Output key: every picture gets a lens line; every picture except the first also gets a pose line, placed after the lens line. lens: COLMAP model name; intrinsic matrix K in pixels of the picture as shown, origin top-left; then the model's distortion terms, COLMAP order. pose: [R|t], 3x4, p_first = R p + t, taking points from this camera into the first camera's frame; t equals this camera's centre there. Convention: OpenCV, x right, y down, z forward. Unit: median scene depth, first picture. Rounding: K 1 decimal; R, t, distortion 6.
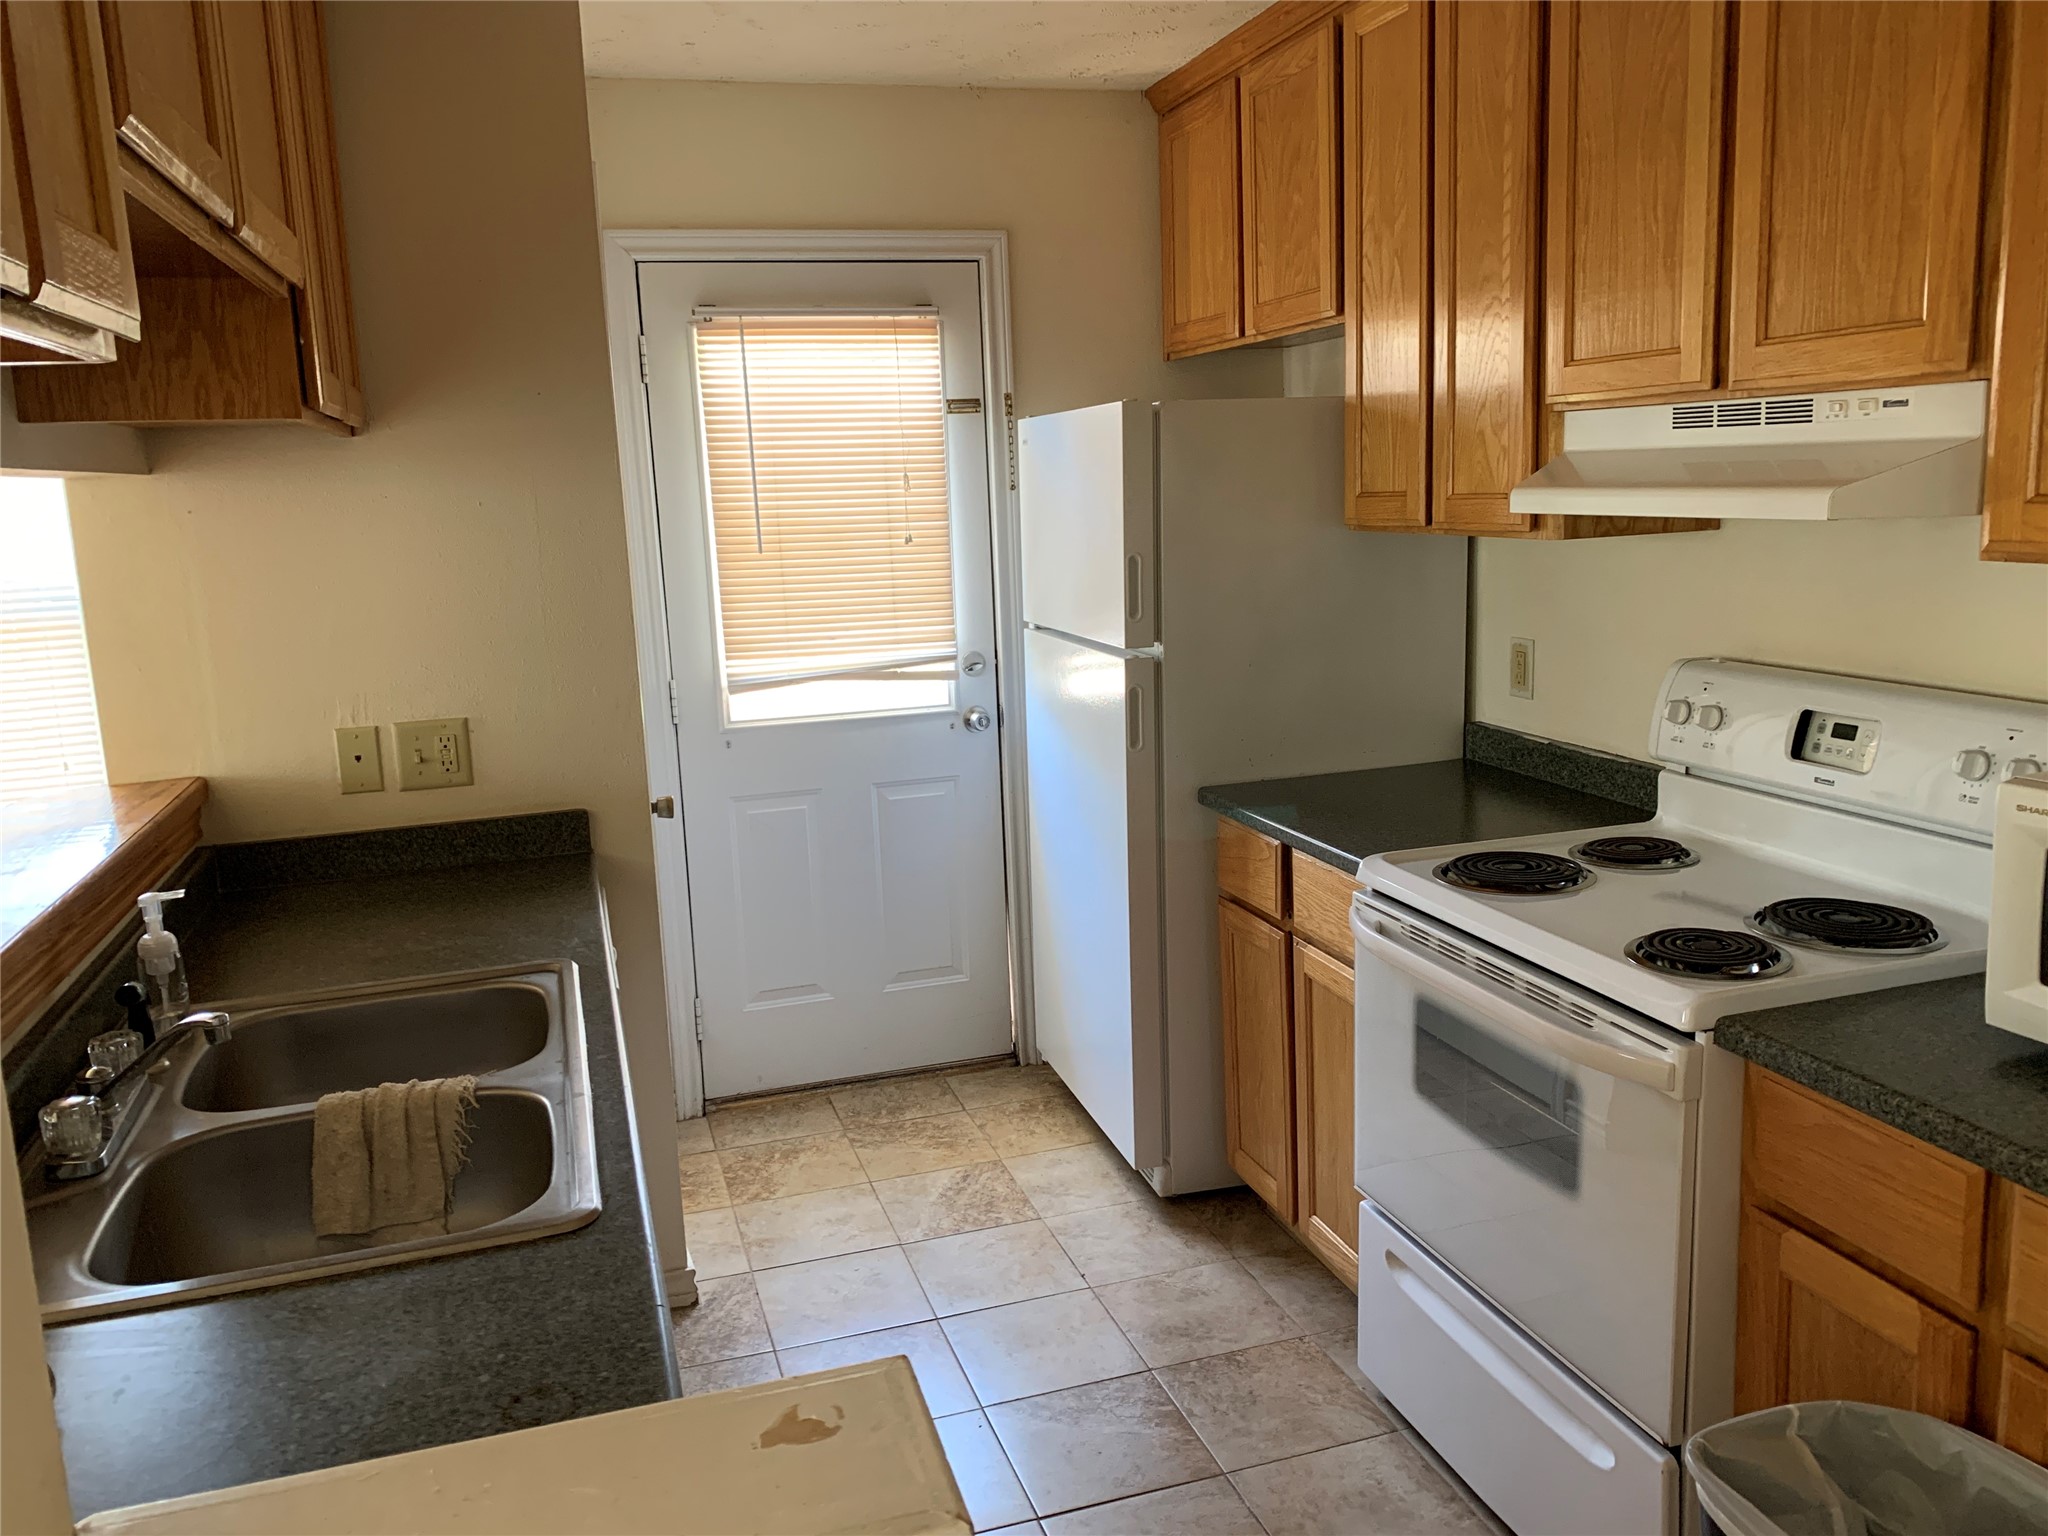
lens RADIAL K [[1559.0, 0, 1018.6], [0, 1559.0, 761.0], [0, 0, 1]] dist [0.044049, -0.055450]
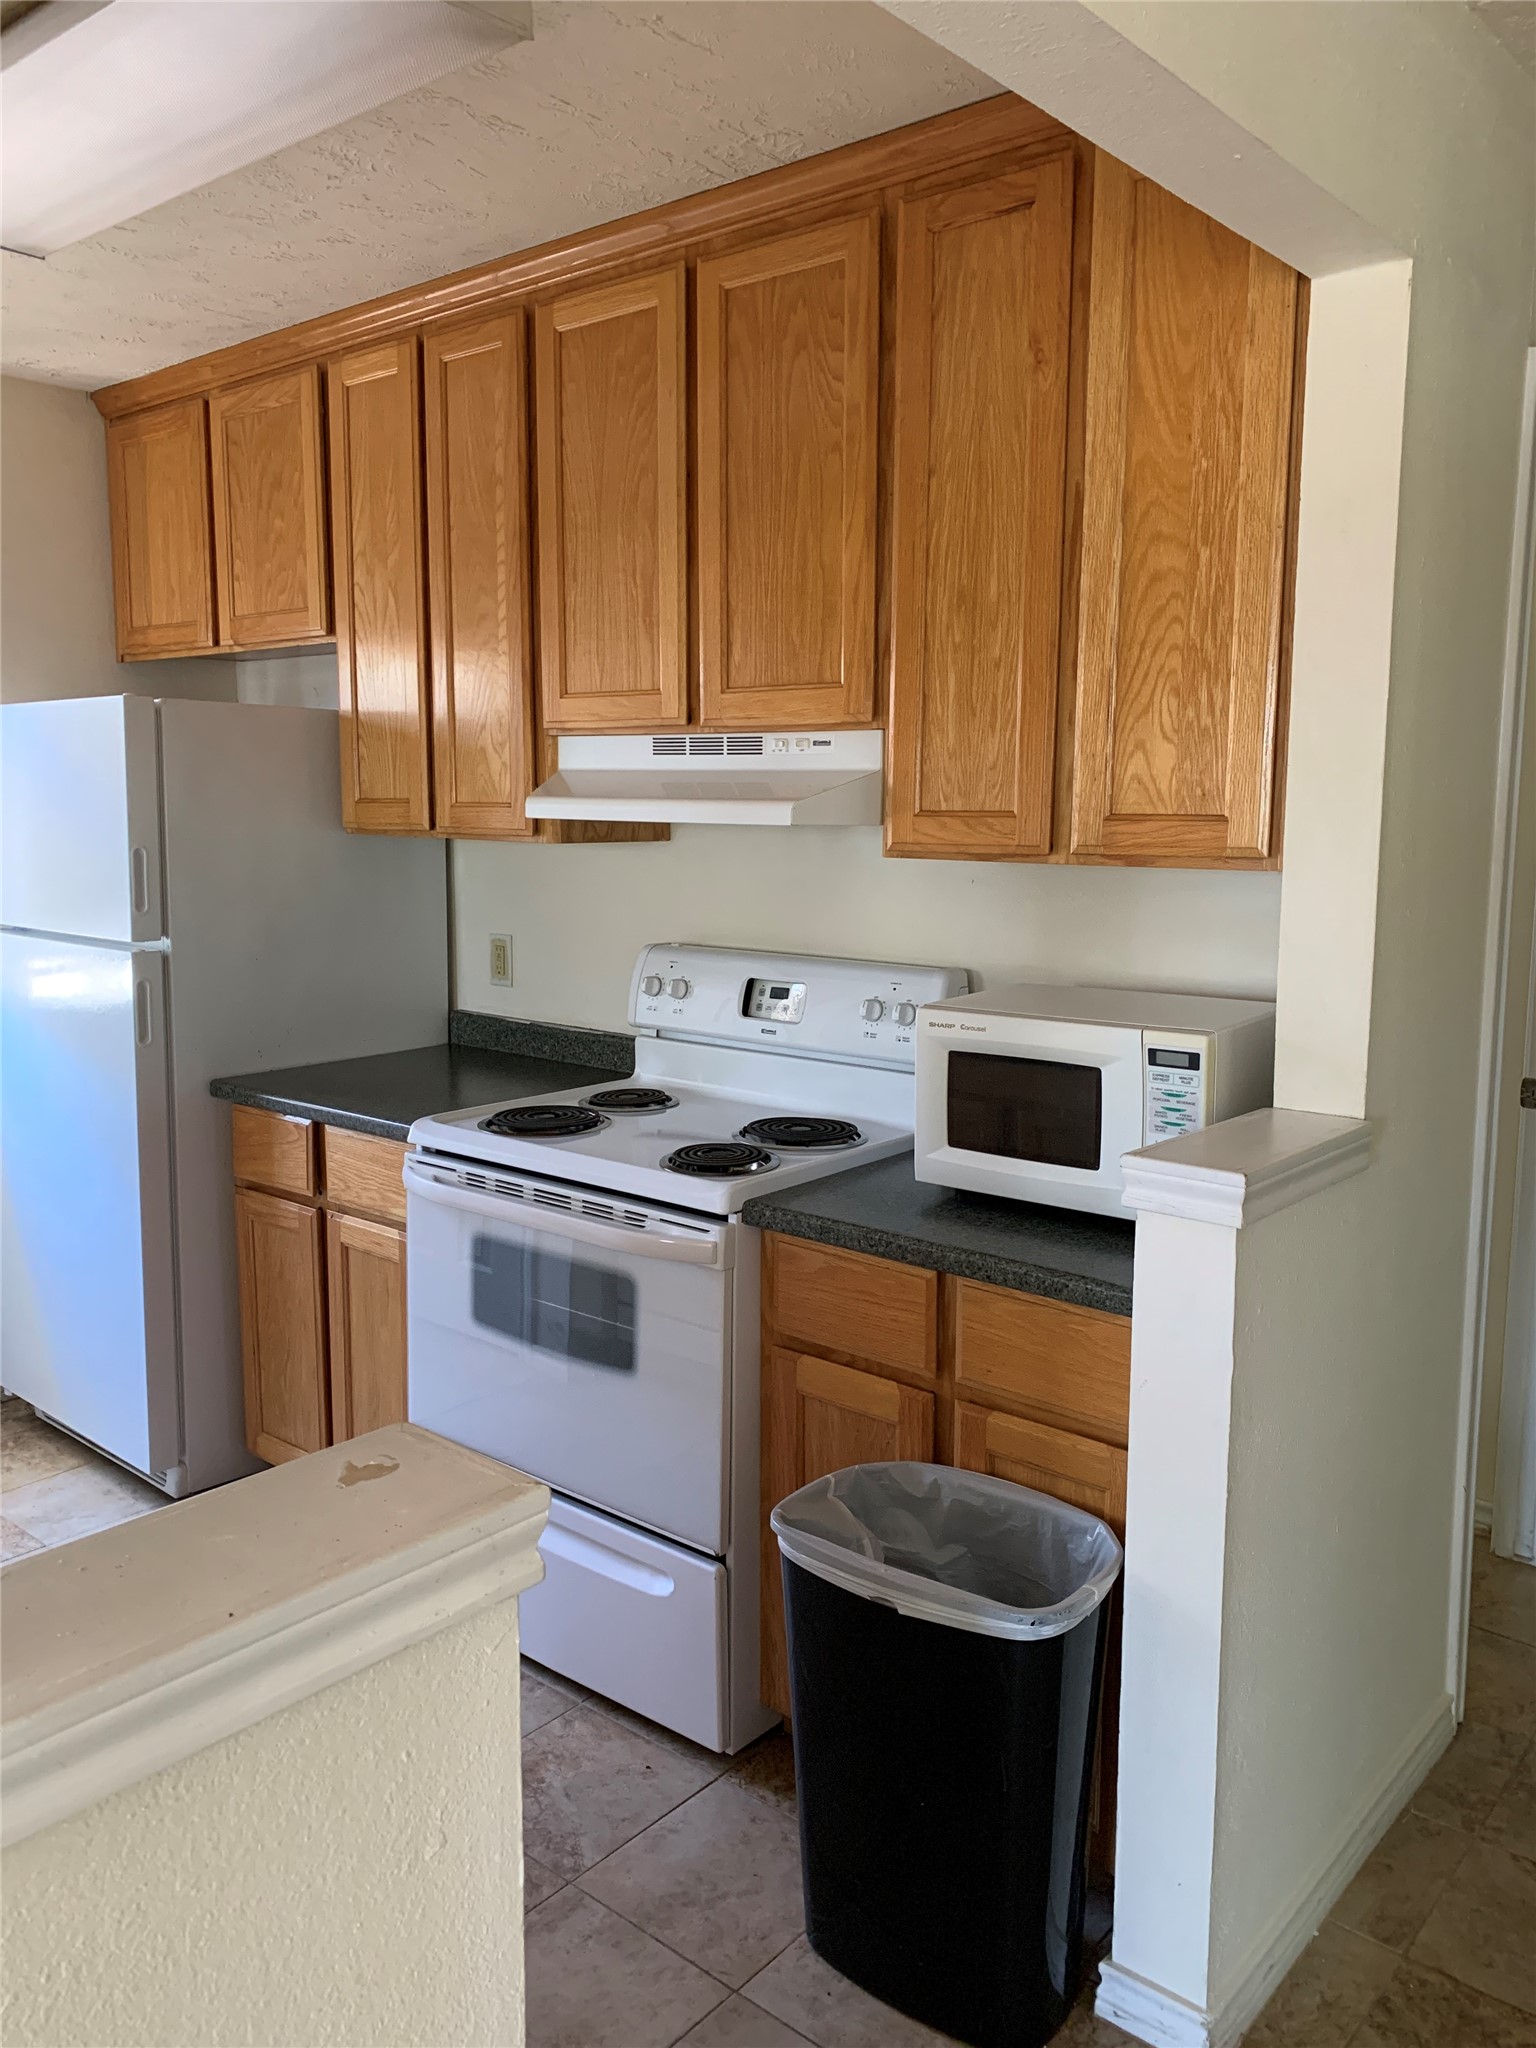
lens RADIAL K [[1548.9, 0, 768.0], [0, 1548.9, 1024.0], [0, 0, 1]] dist [0.125229, -0.253994]
pose [[0.838845, -0.032347, 0.543409, -0.173986], [0.057895, 0.997873, -0.029972, 0.042182], [-0.541284, 0.056603, 0.838933, -0.073577]]
